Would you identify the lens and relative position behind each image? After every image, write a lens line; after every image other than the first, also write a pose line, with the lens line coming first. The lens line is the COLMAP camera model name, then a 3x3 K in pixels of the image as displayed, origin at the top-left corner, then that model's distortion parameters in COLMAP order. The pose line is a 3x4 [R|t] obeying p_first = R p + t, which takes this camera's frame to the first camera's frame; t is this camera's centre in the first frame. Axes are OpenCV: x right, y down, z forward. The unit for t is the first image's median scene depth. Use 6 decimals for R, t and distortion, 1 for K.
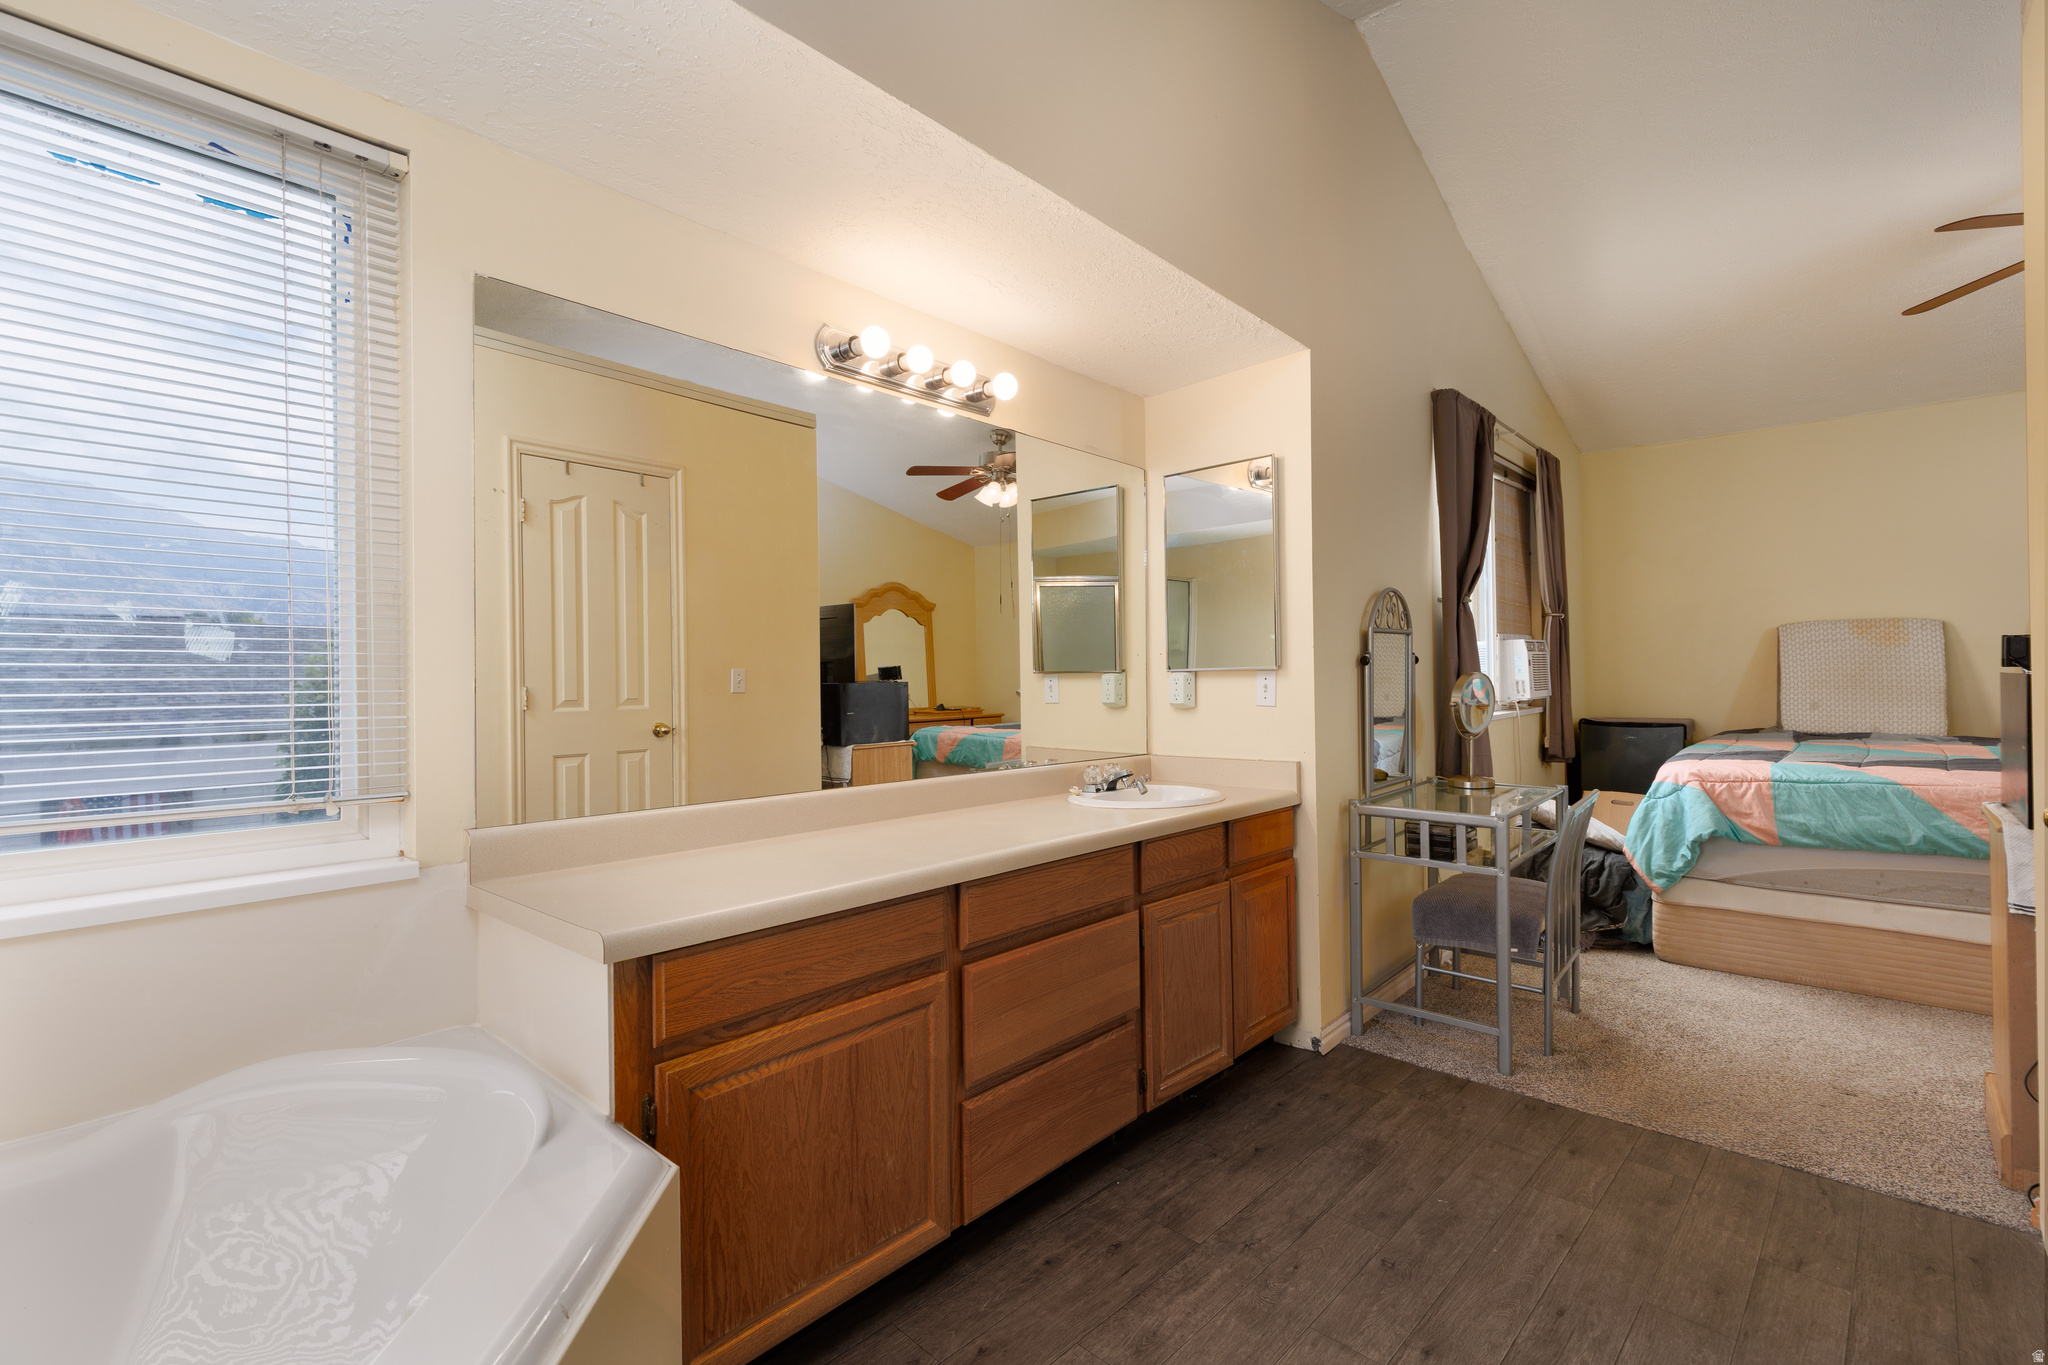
lens RADIAL K [[913.0, 0, 1030.2], [0, 913.0, 673.7], [0, 0, 1]] dist [0.007667, -0.002553]
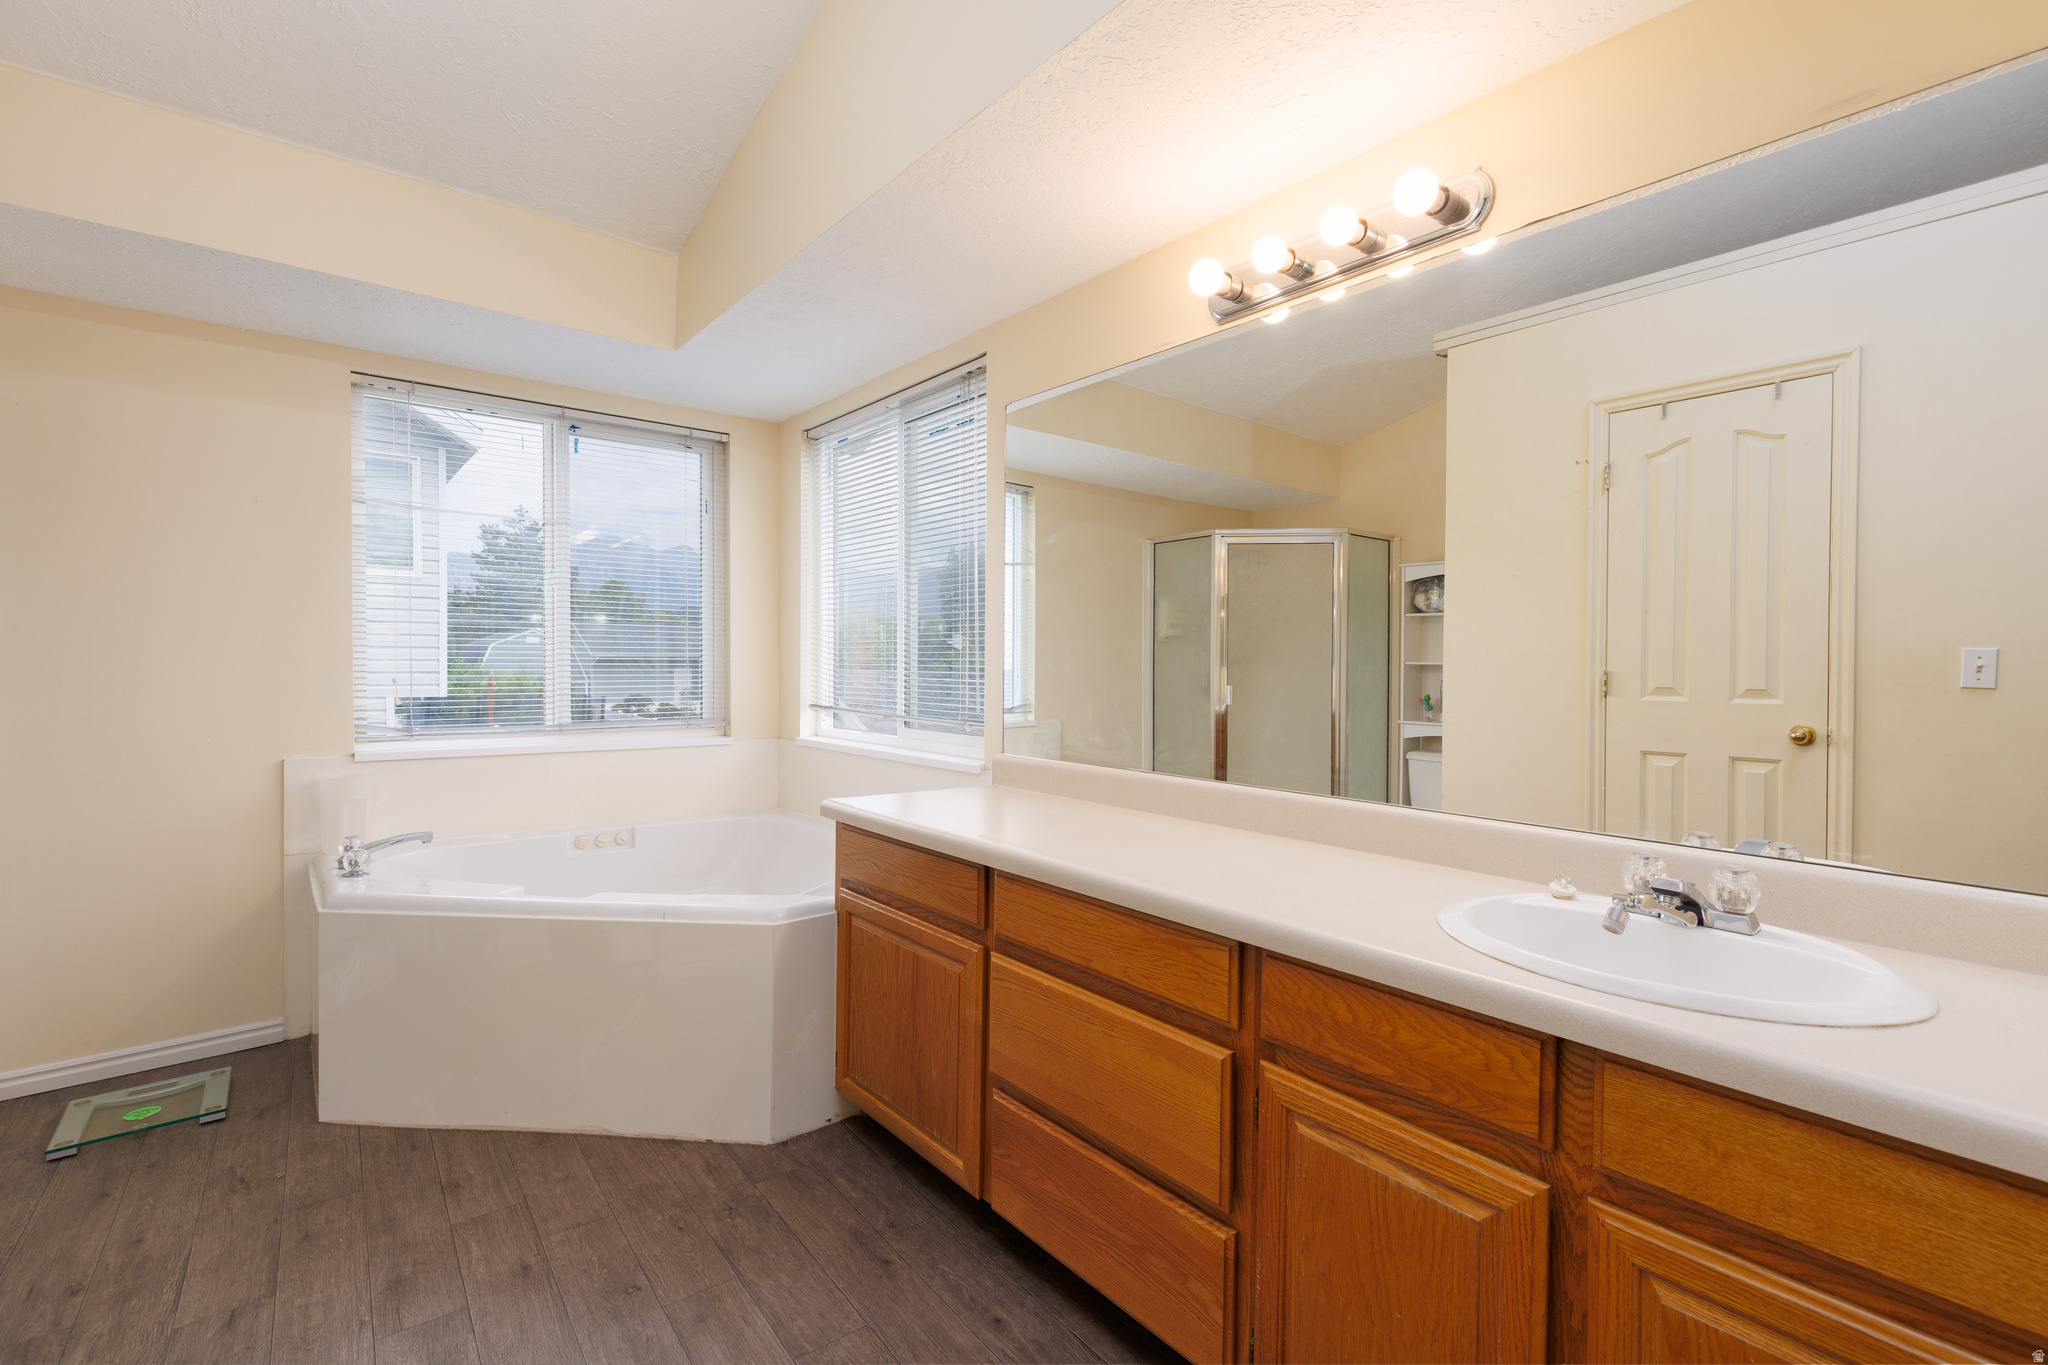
lens RADIAL K [[913.0, 0, 1028.6], [0, 913.0, 682.2], [0, 0, 1]] dist [0.007667, -0.002553]
pose [[-0.150529, 0.027942, -0.988211, 0.864641], [0.000446, 0.999602, 0.028196, -0.000163], [0.988605, 0.003803, -0.150482, 1.148344]]
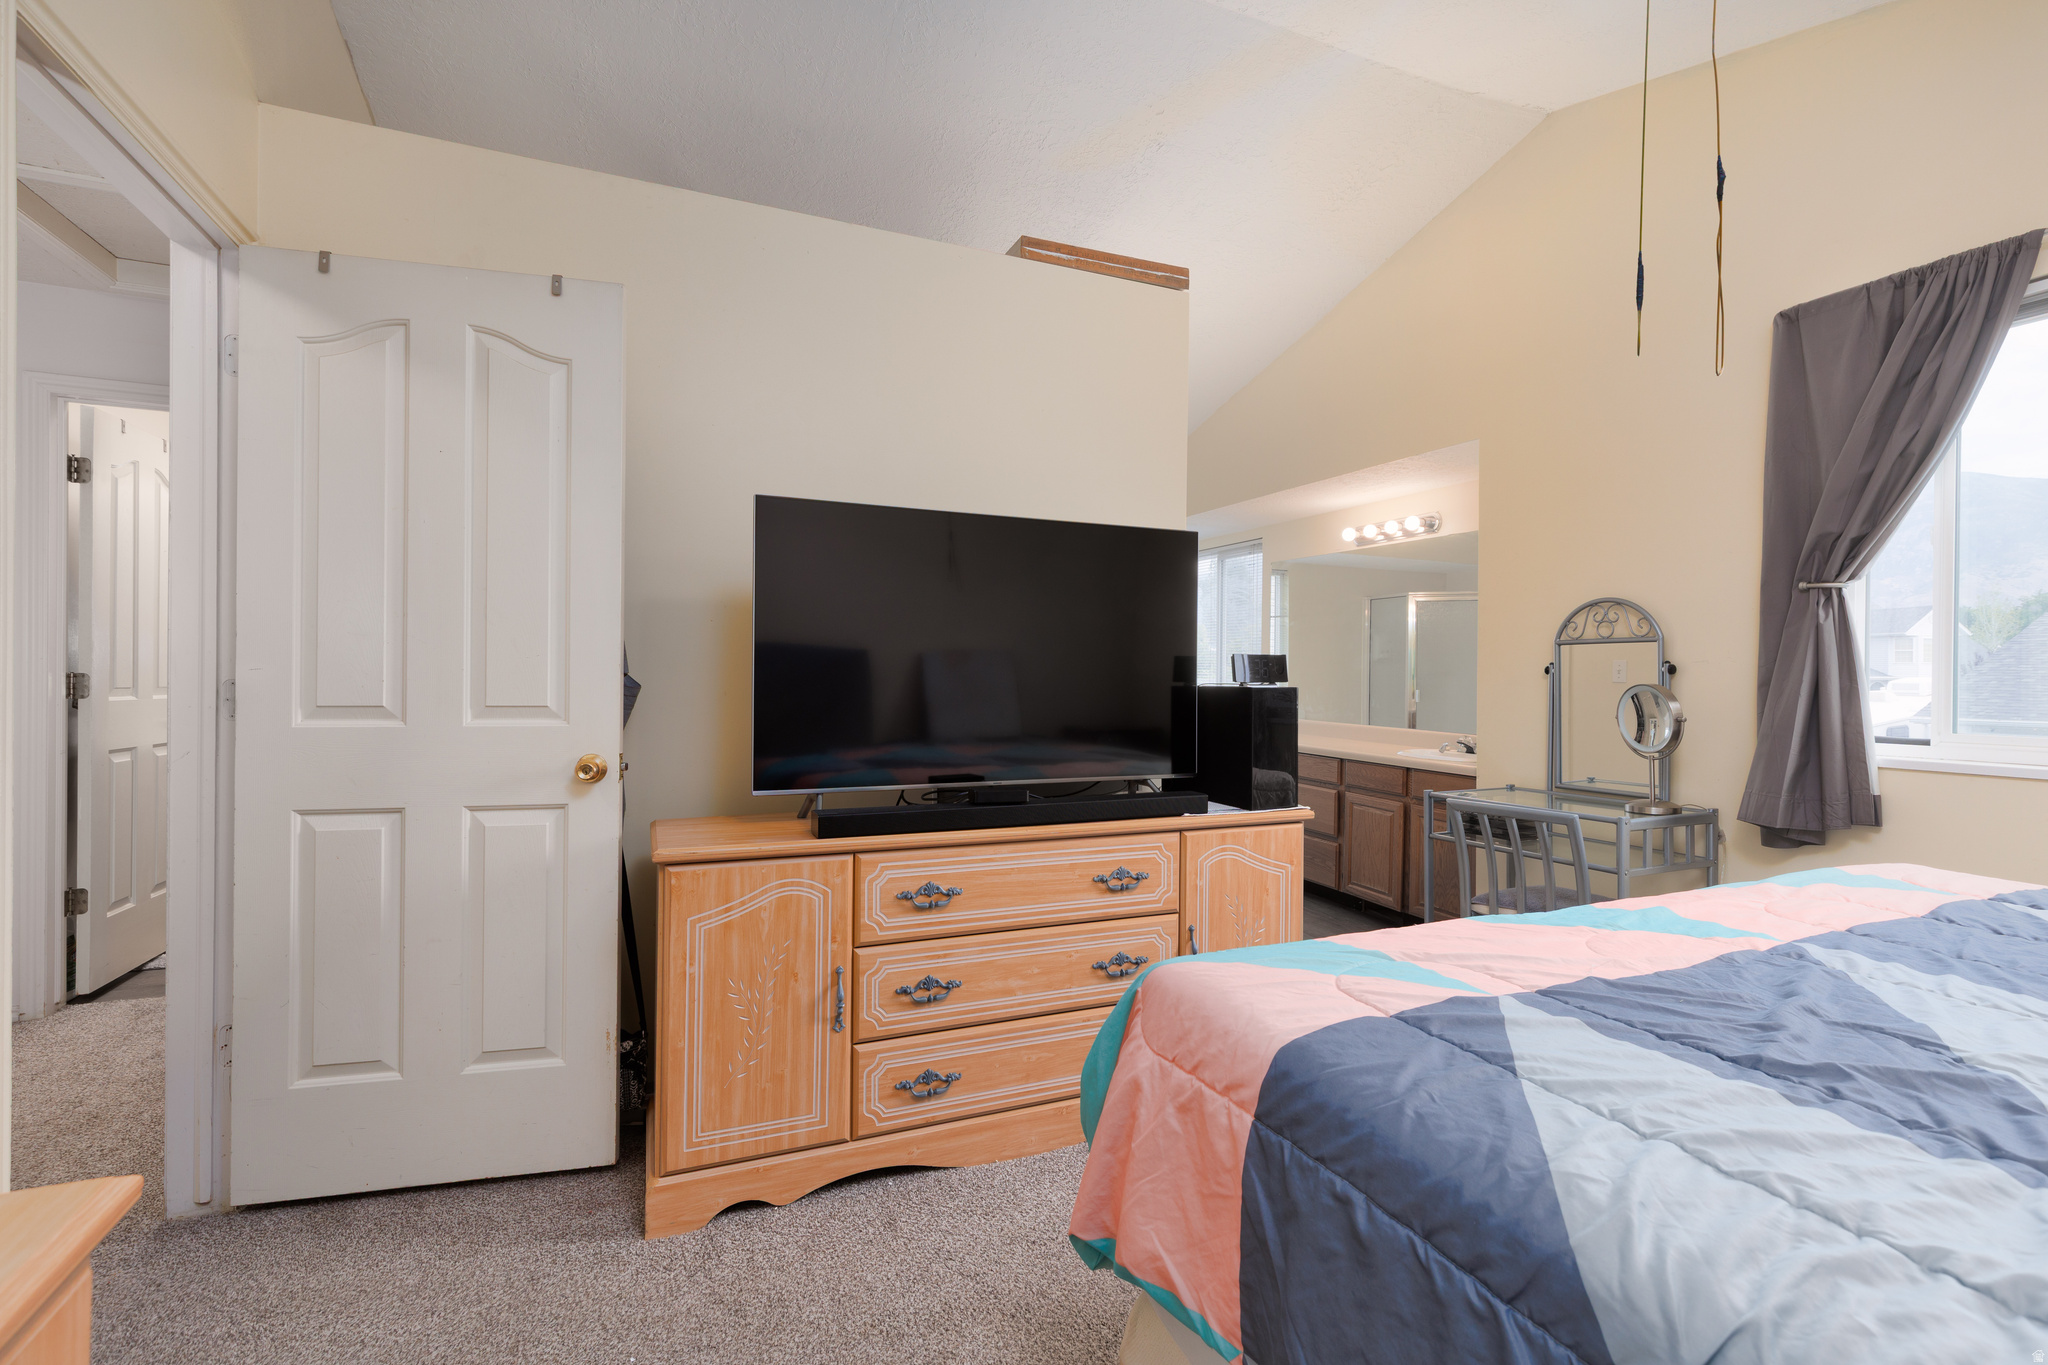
lens RADIAL K [[913.0, 0, 1010.7], [0, 913.0, 675.7], [0, 0, 1]] dist [0.007667, -0.002553]
pose [[-0.435853, 0.008677, -0.899976, 2.765357], [-0.008841, 0.999864, 0.013922, -0.028694], [0.899975, 0.014024, -0.435717, 1.479207]]
